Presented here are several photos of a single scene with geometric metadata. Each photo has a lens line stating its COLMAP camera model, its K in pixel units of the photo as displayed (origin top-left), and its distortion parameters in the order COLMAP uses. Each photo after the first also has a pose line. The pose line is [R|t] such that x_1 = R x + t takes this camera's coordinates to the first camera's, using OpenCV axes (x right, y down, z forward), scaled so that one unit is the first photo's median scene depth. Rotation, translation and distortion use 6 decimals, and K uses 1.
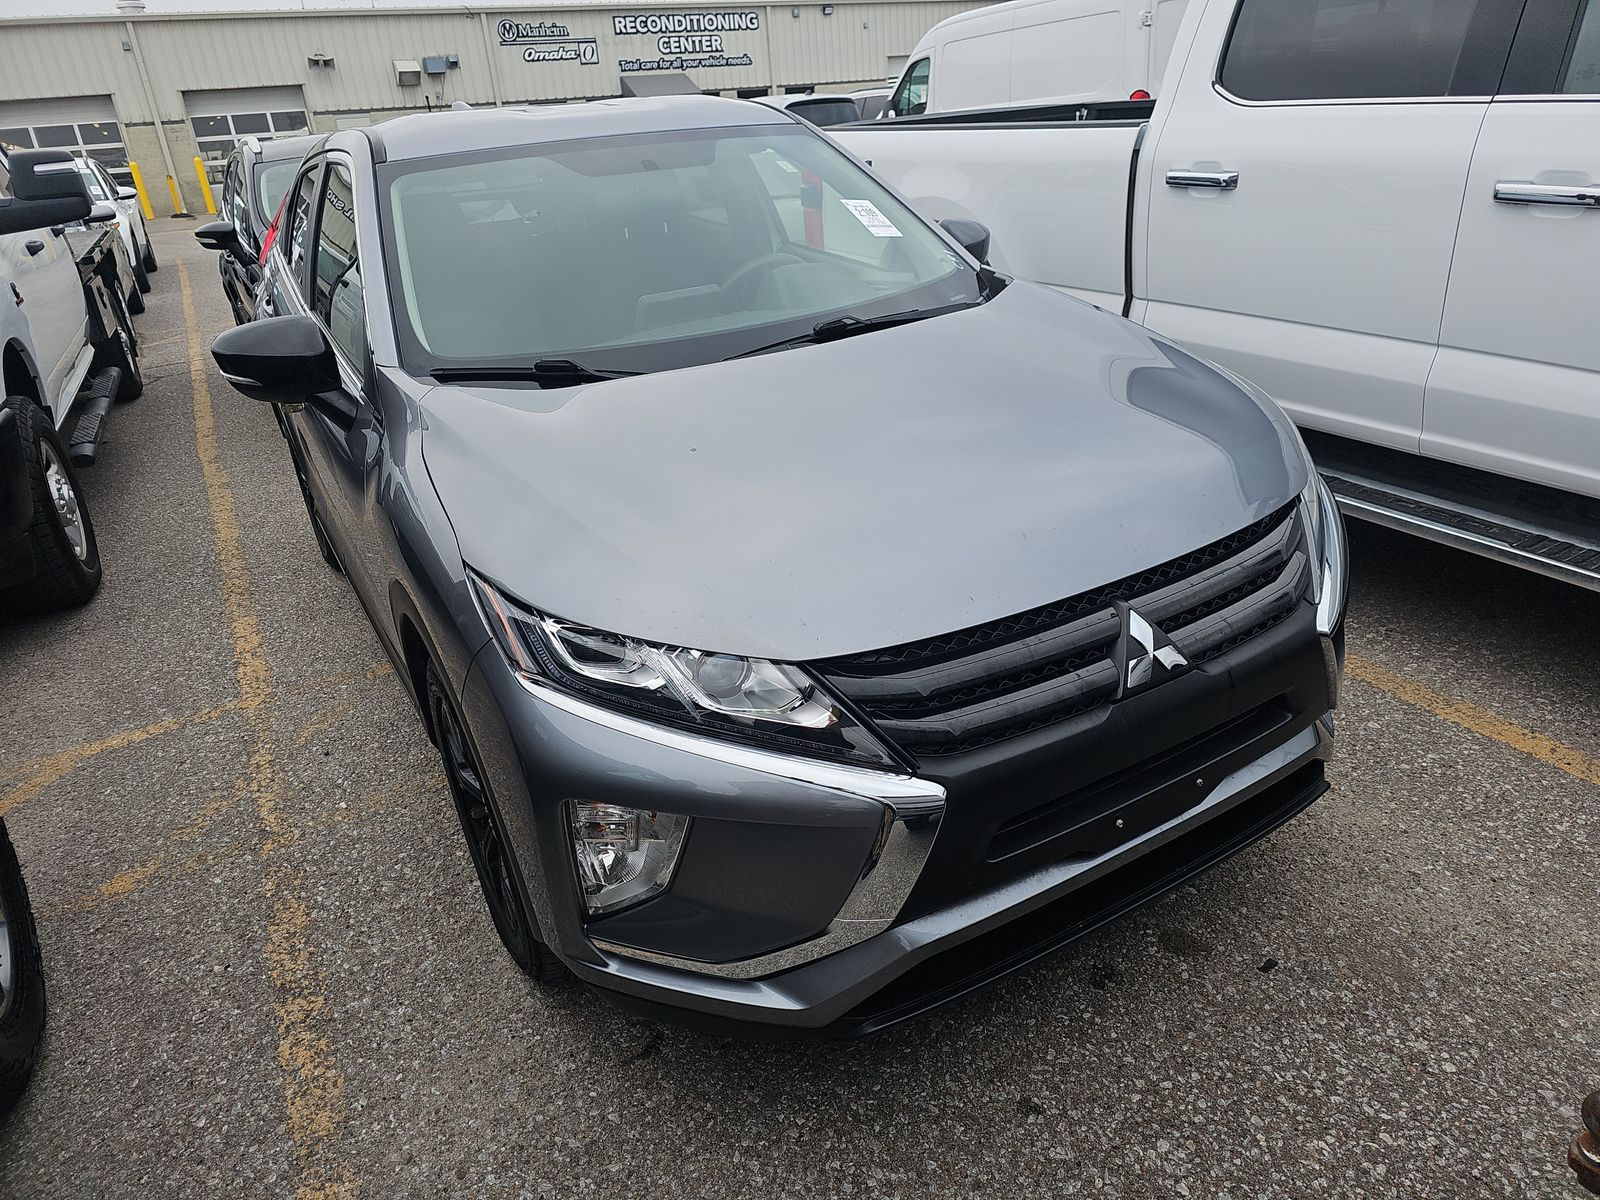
lens RADIAL K [[1052.5, 0, 795.3], [0, 1052.5, 605.0], [0, 0, 1]] dist [0.045569, -0.041275]
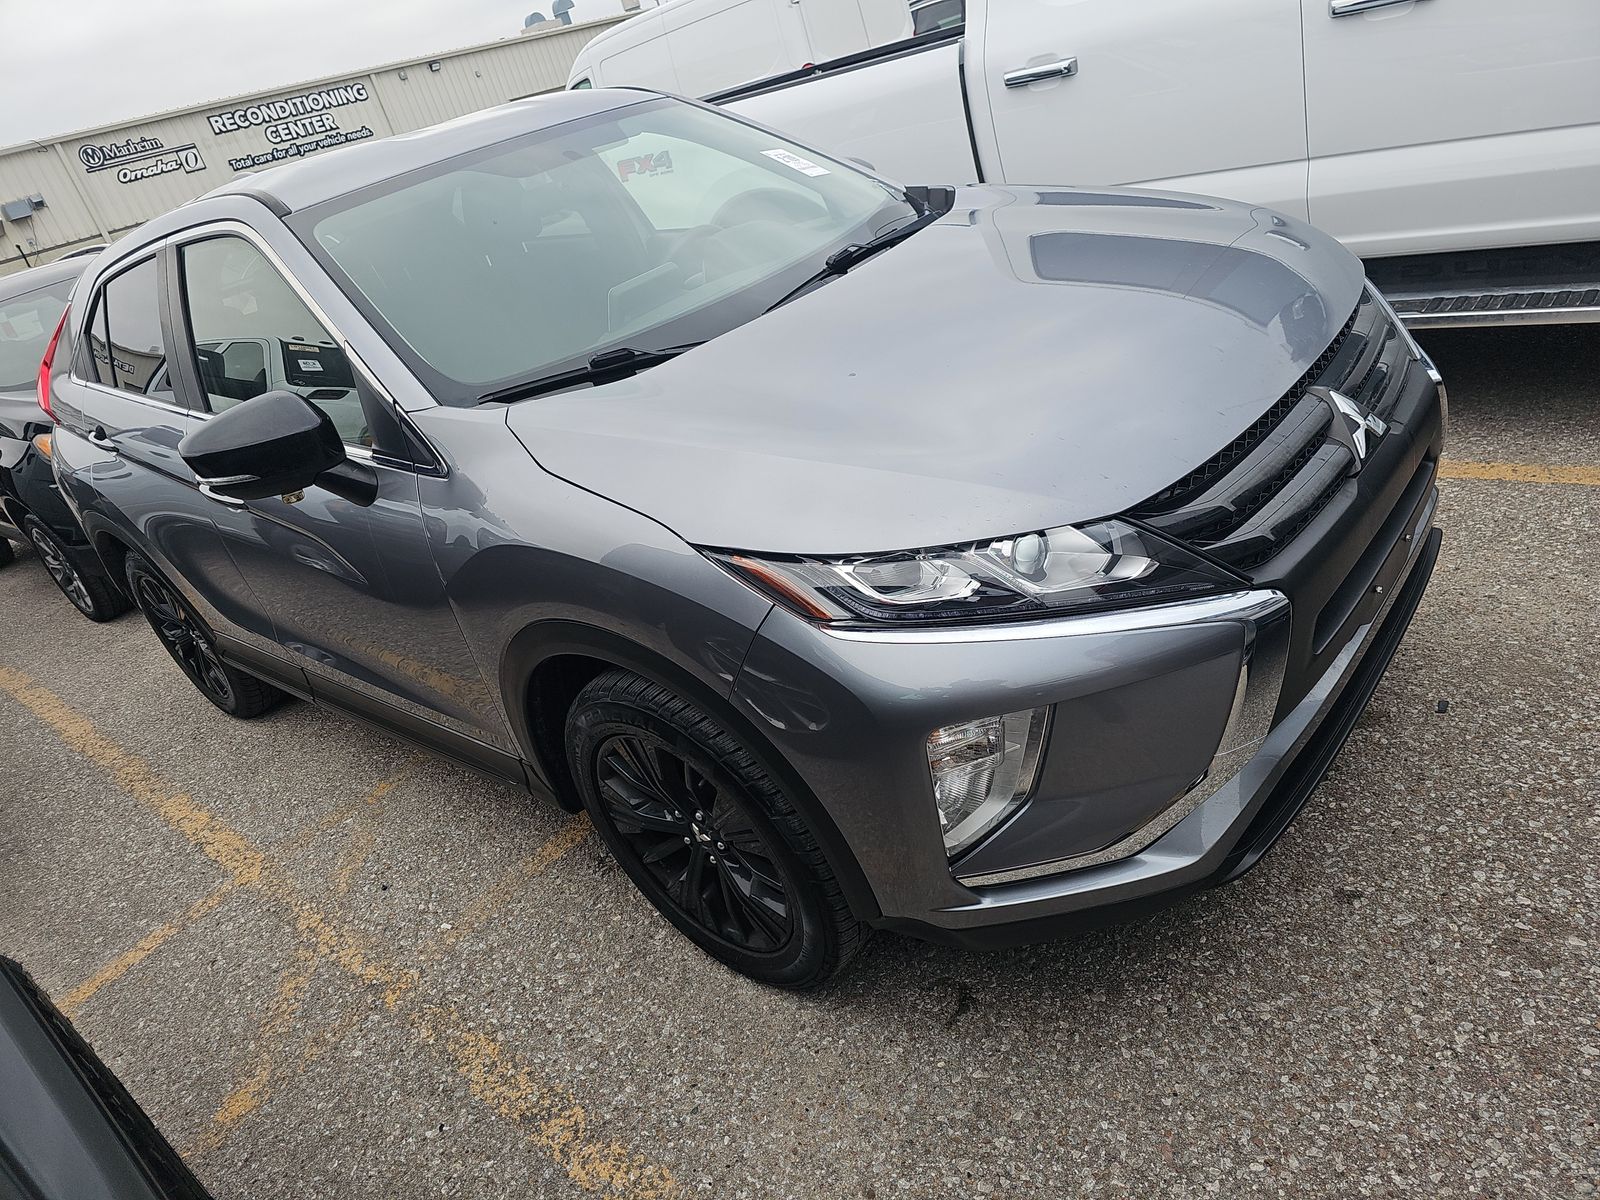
lens RADIAL K [[1053.7, 0, 807.7], [0, 1053.7, 591.5], [0, 0, 1]] dist [0.048040, -0.044979]
pose [[0.924510, -0.307607, 0.225077, -0.305020], [0.314614, 0.949207, 0.004971, 0.016737], [-0.215173, 0.066217, 0.974328, 0.064085]]
